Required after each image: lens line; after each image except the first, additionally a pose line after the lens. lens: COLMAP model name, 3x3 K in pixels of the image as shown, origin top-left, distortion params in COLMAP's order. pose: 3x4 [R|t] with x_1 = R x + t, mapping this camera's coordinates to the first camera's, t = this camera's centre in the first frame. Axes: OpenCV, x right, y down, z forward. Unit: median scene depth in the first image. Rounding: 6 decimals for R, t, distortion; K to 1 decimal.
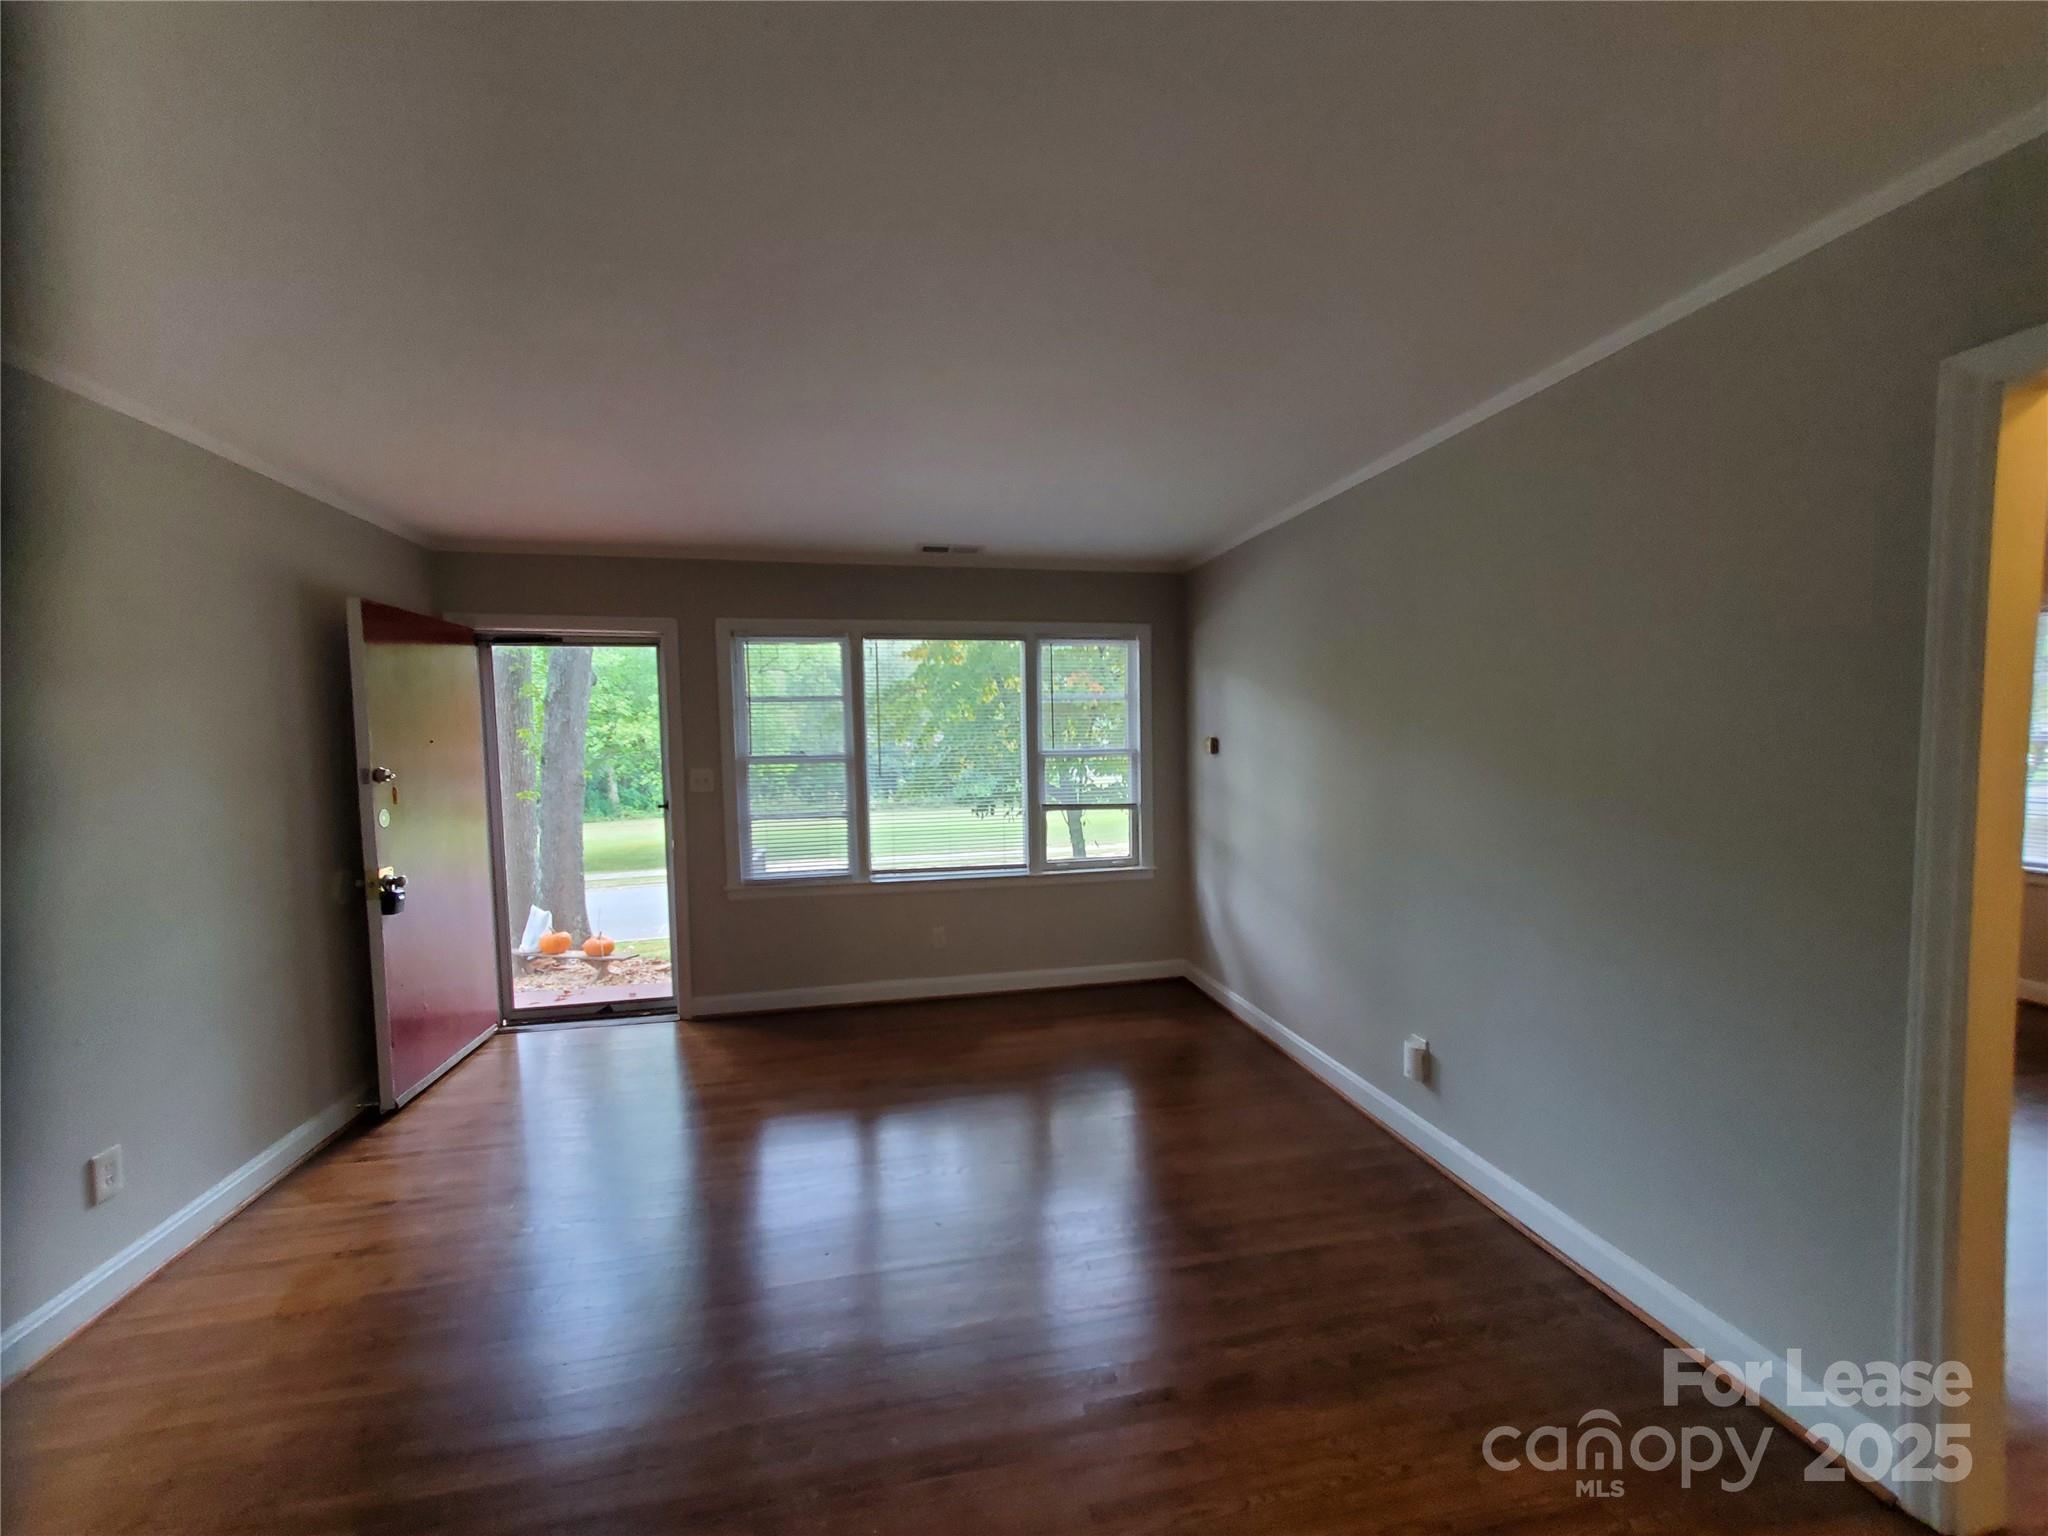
lens RADIAL K [[819.9, 0, 1029.9], [0, 819.9, 771.1], [0, 0, 1]] dist [-0.001277, 0.001715]
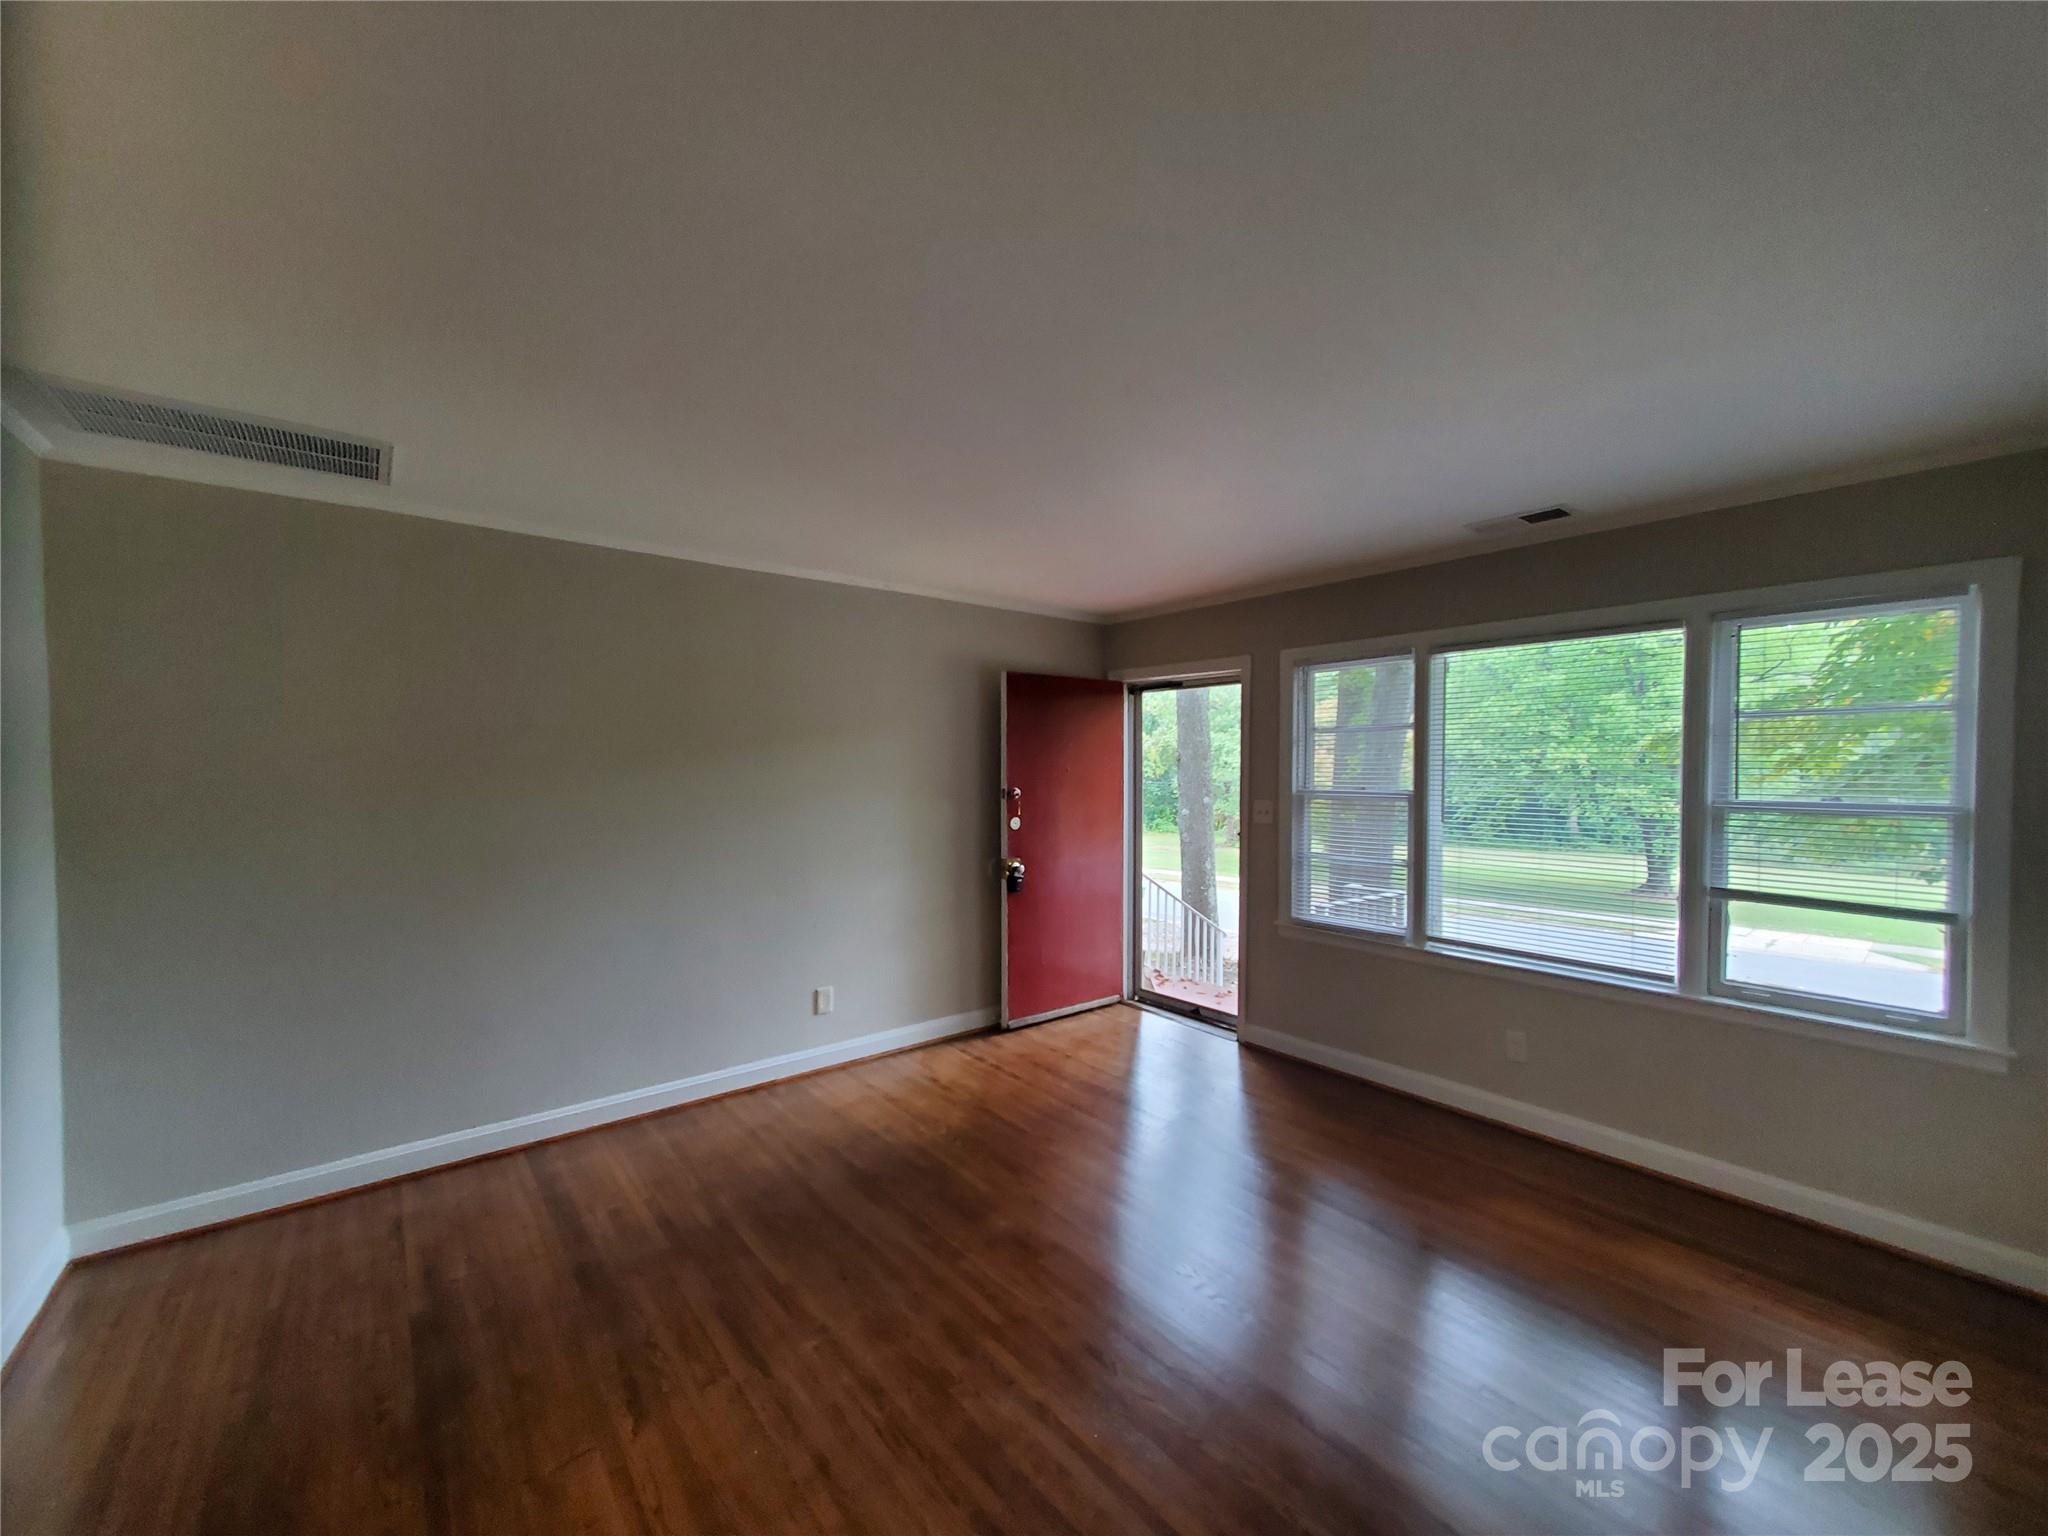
lens RADIAL K [[819.9, 0, 1024.4], [0, 819.9, 776.5], [0, 0, 1]] dist [-0.001277, 0.001715]
pose [[0.442092, 0.026953, -0.896565, 0.370201], [-0.045514, 0.998935, 0.007588, -0.026494], [0.895814, 0.037451, 0.442848, 0.282265]]
